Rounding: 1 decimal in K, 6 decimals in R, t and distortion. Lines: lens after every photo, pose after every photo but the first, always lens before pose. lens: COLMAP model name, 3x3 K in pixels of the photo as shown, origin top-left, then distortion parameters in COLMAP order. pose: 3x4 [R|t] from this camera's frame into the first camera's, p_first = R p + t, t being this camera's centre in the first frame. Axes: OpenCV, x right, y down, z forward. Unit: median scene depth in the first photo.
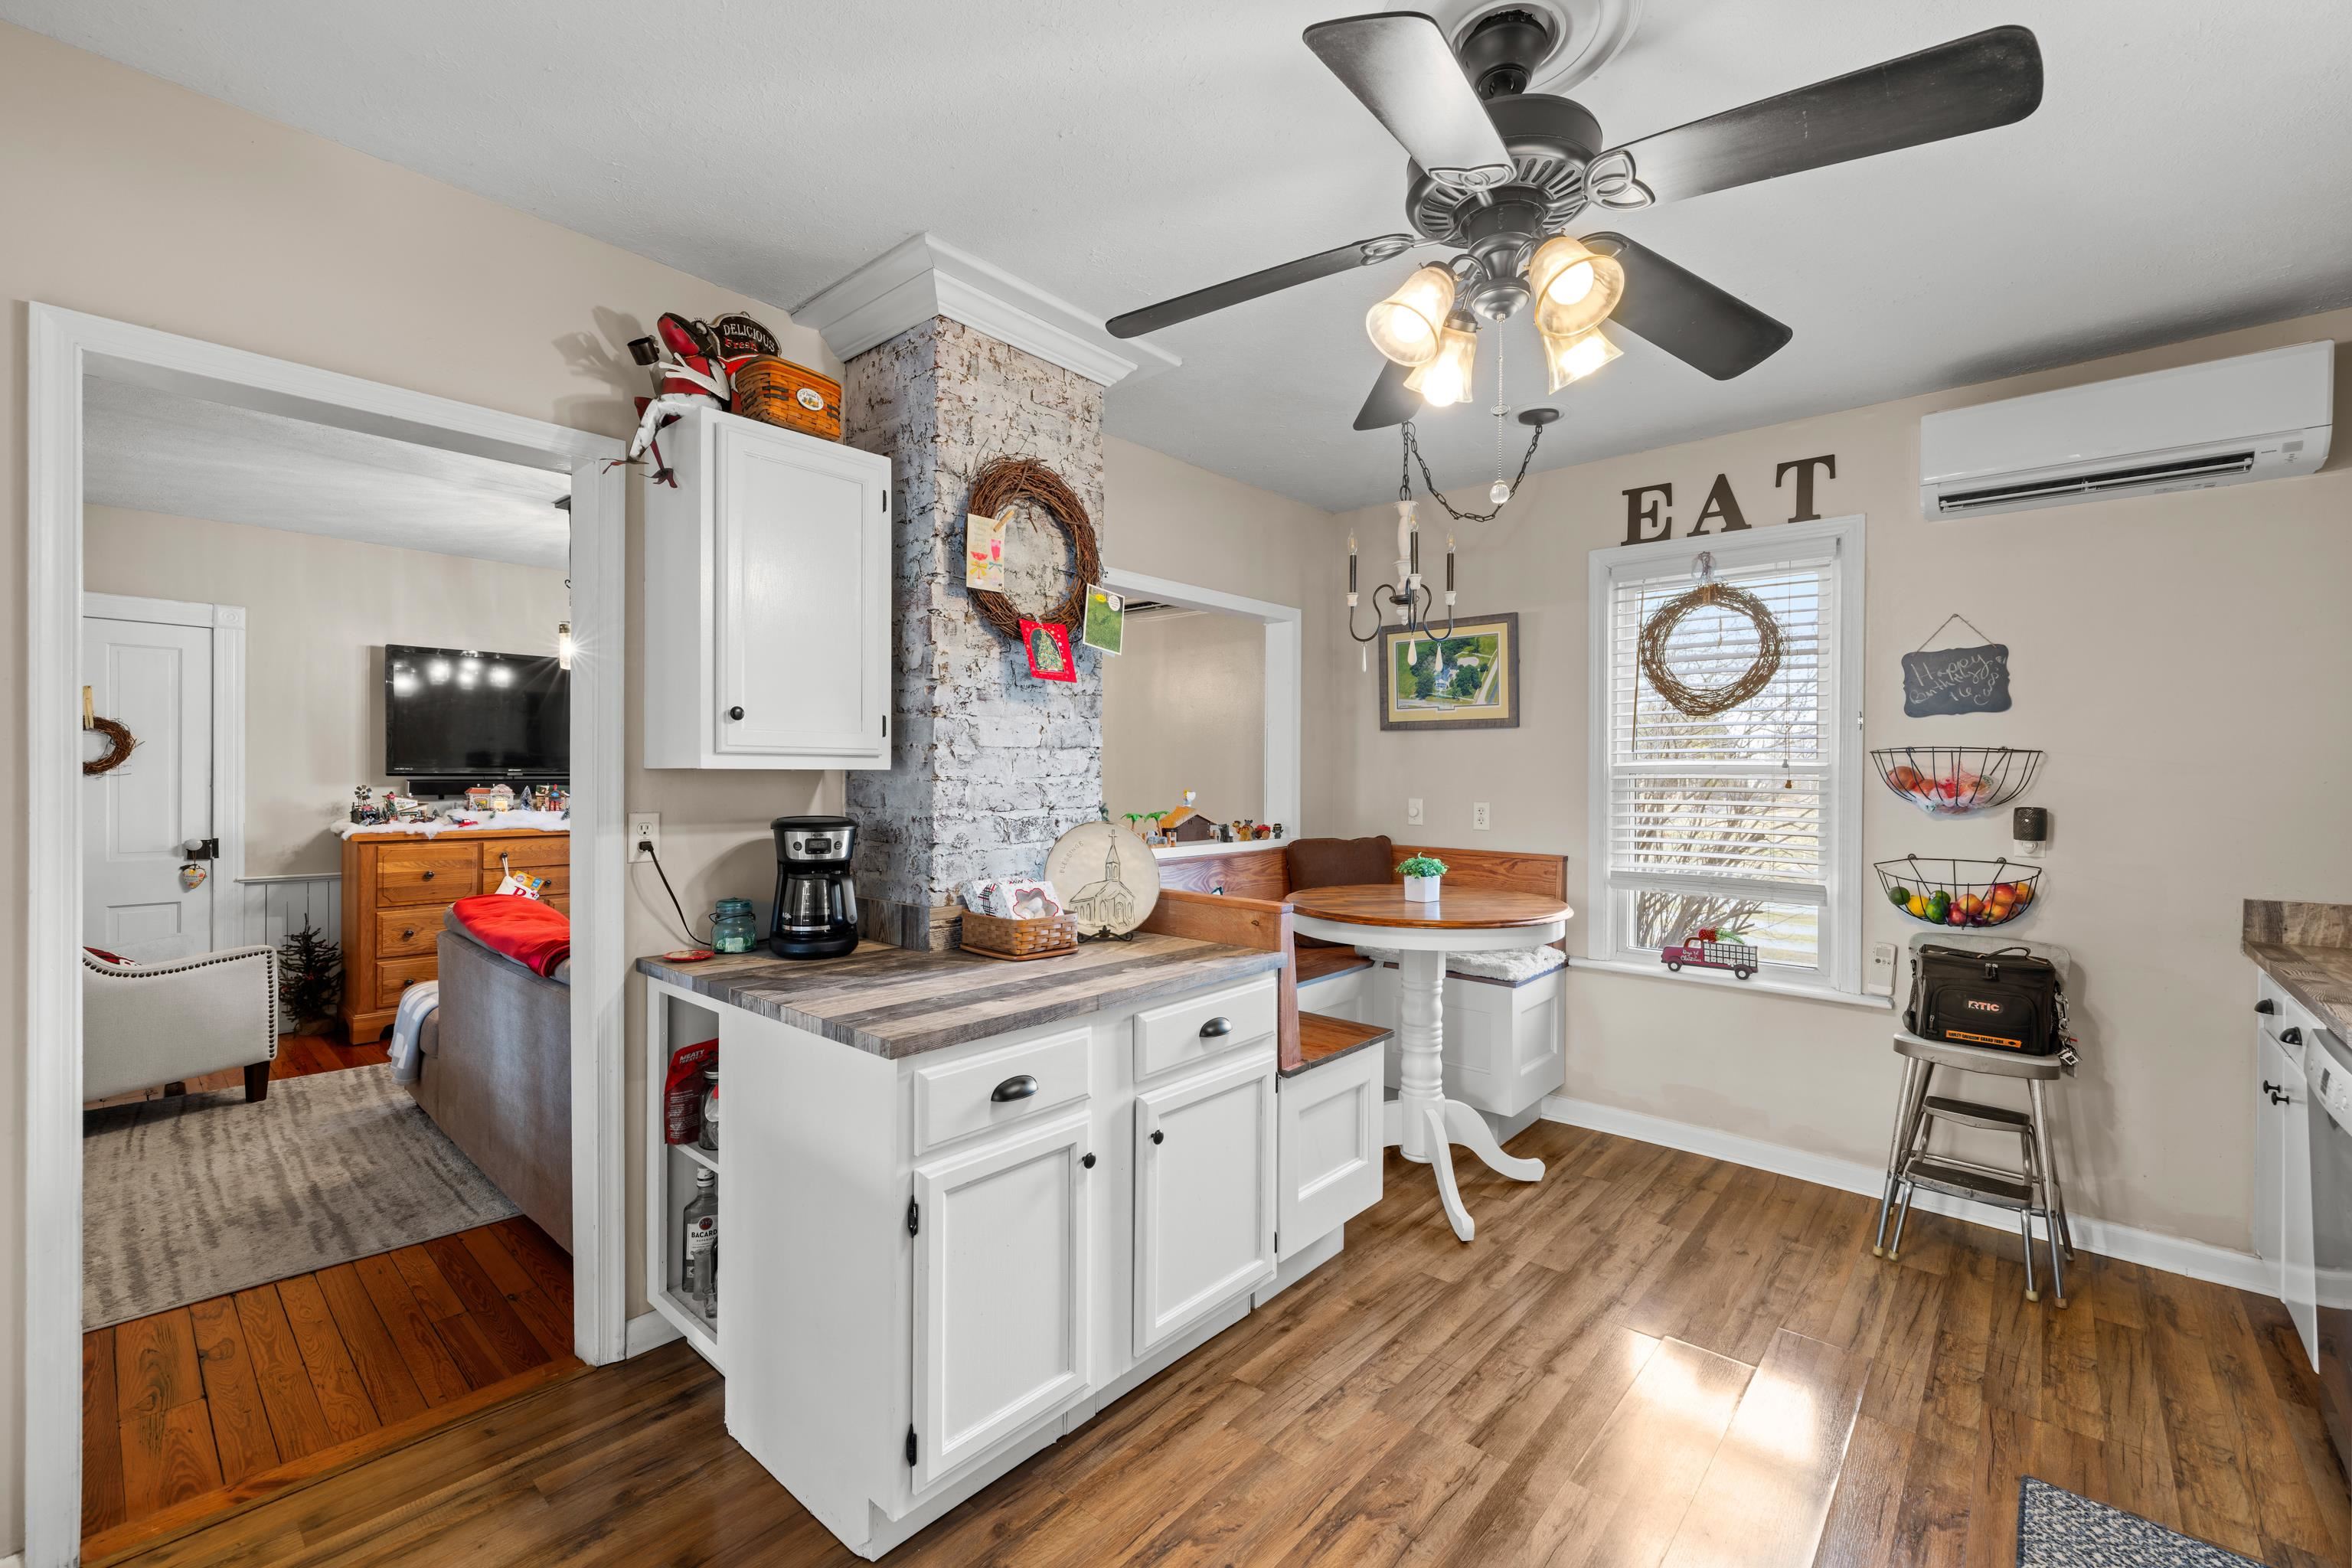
lens RADIAL K [[979.7, 0, 1183.0], [0, 979.7, 778.3], [0, 0, 1]] dist [0.000569, 0.000116]
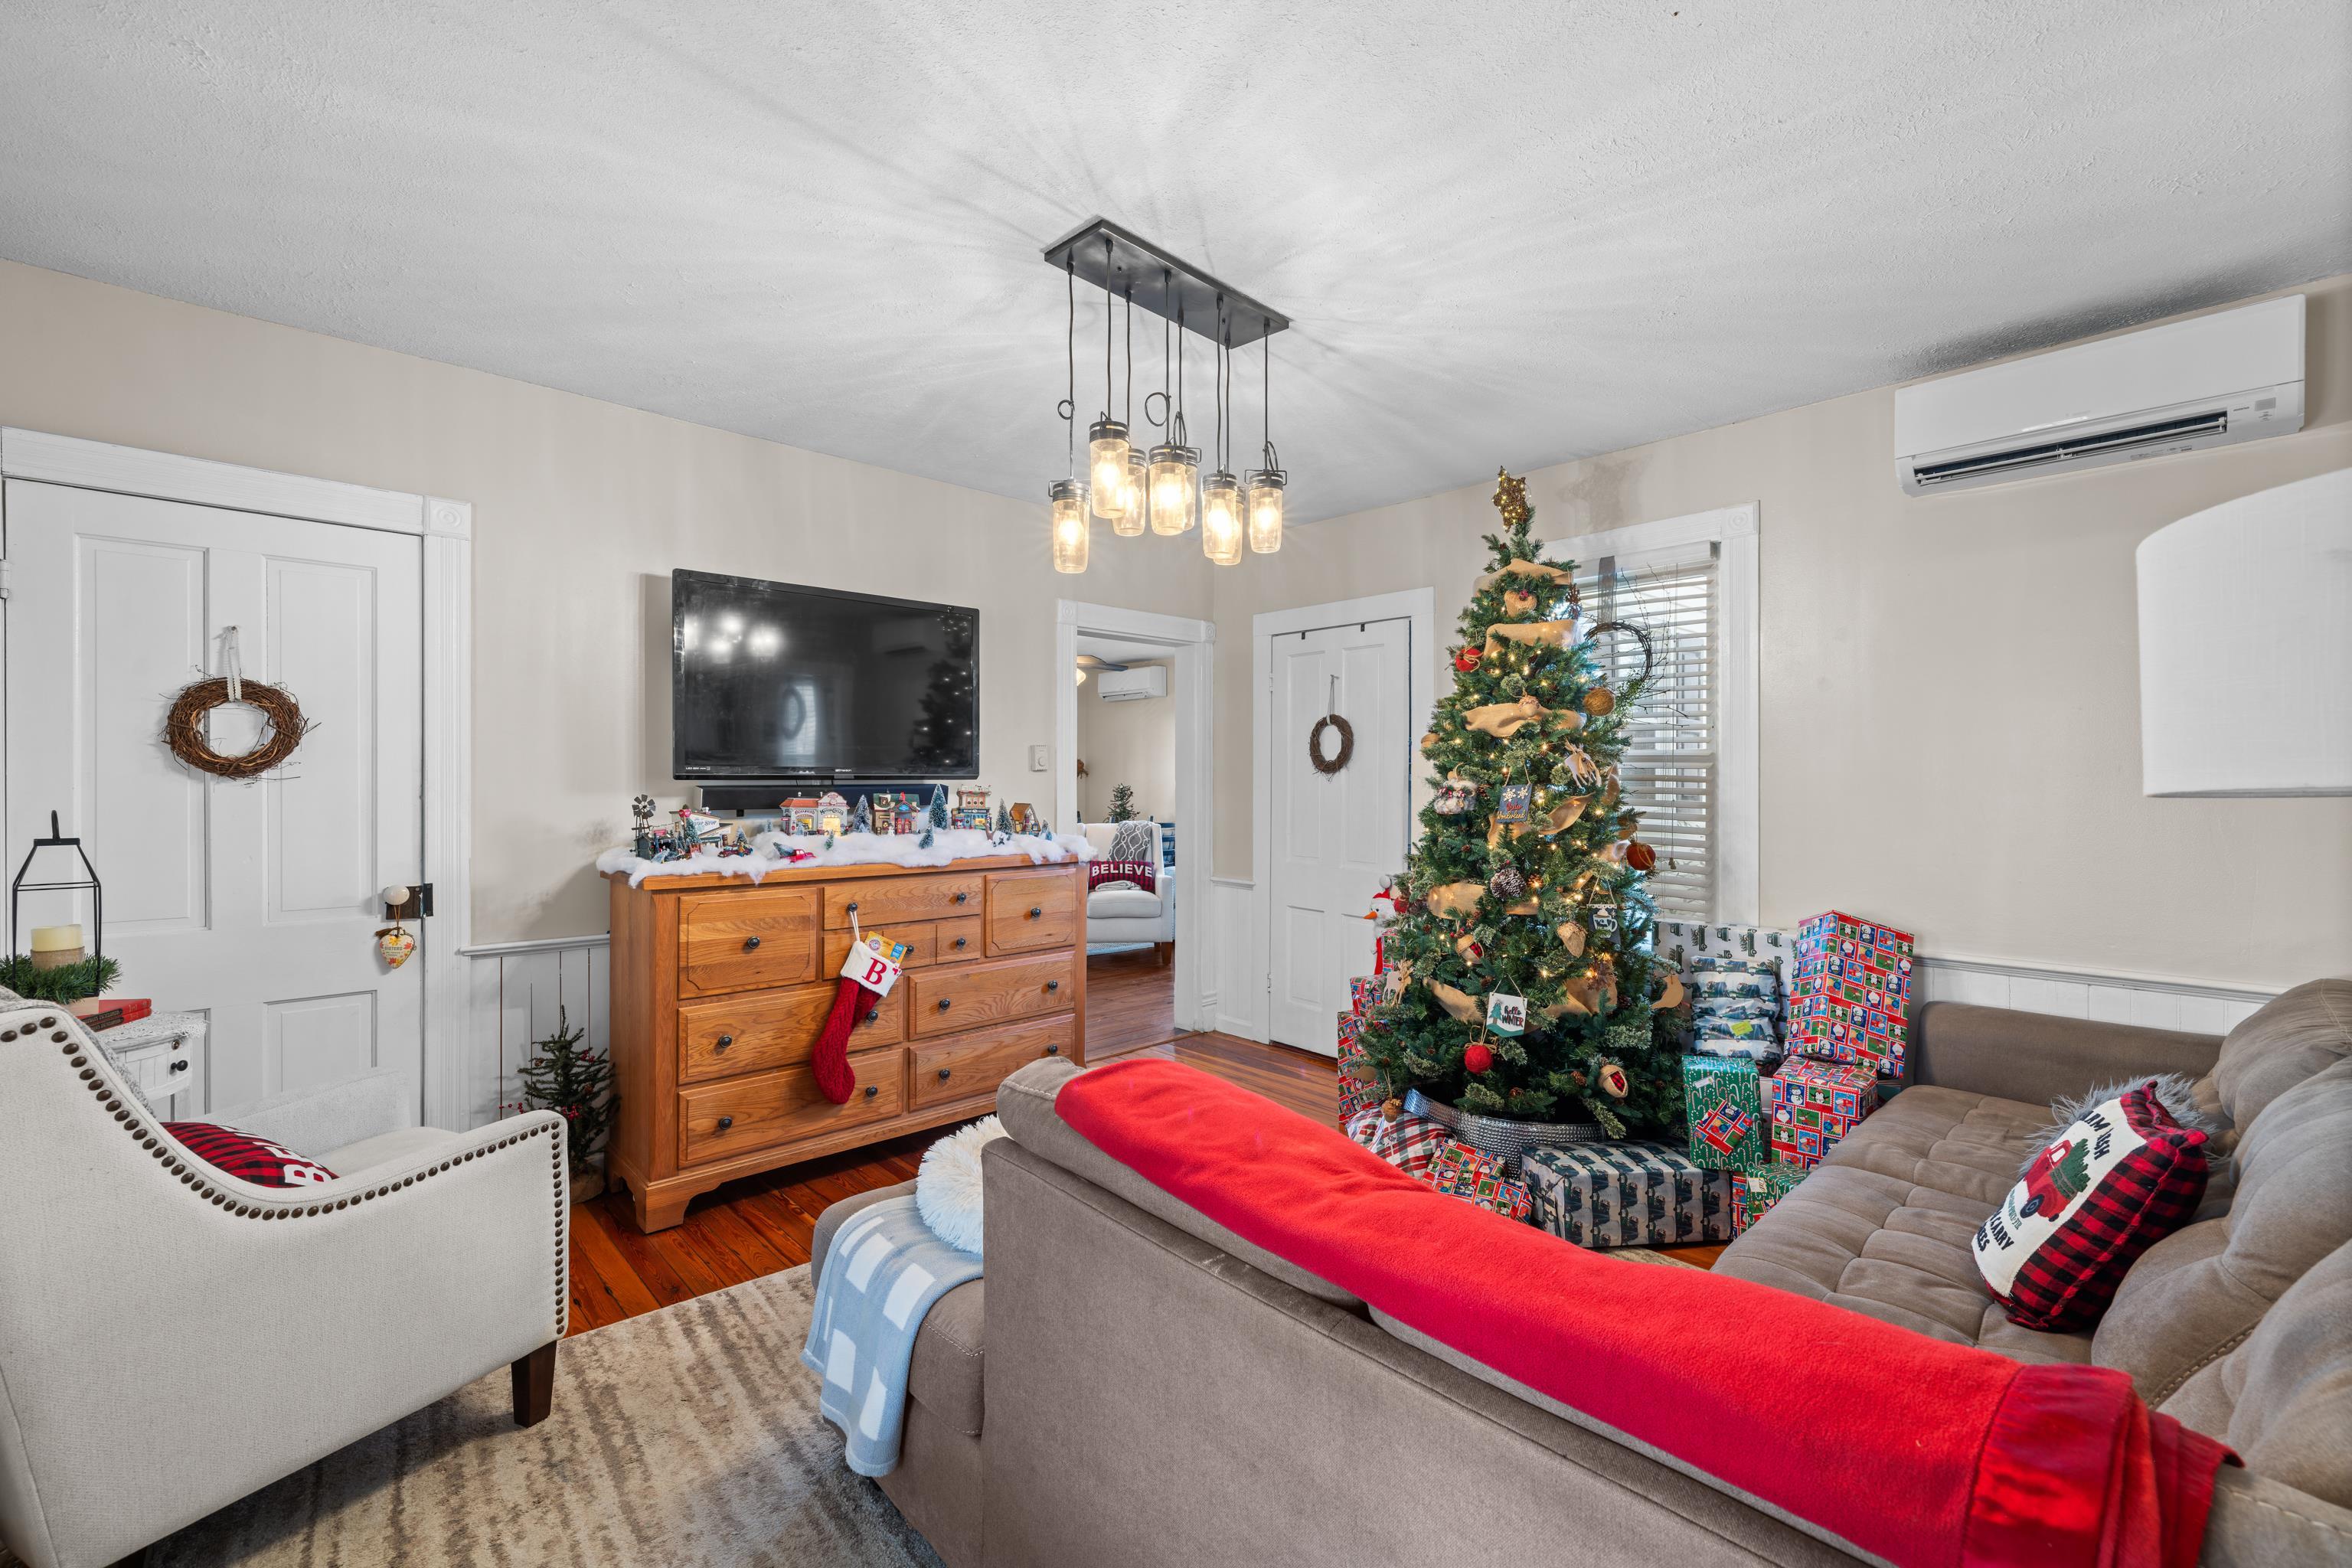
lens RADIAL K [[979.7, 0, 1172.4], [0, 979.7, 784.1], [0, 0, 1]] dist [0.000569, 0.000116]
pose [[0.996111, -0.005301, -0.087951, -0.495341], [0.005262, 0.999986, -0.000680, 0.002756], [0.087954, 0.000215, 0.996125, 0.455852]]
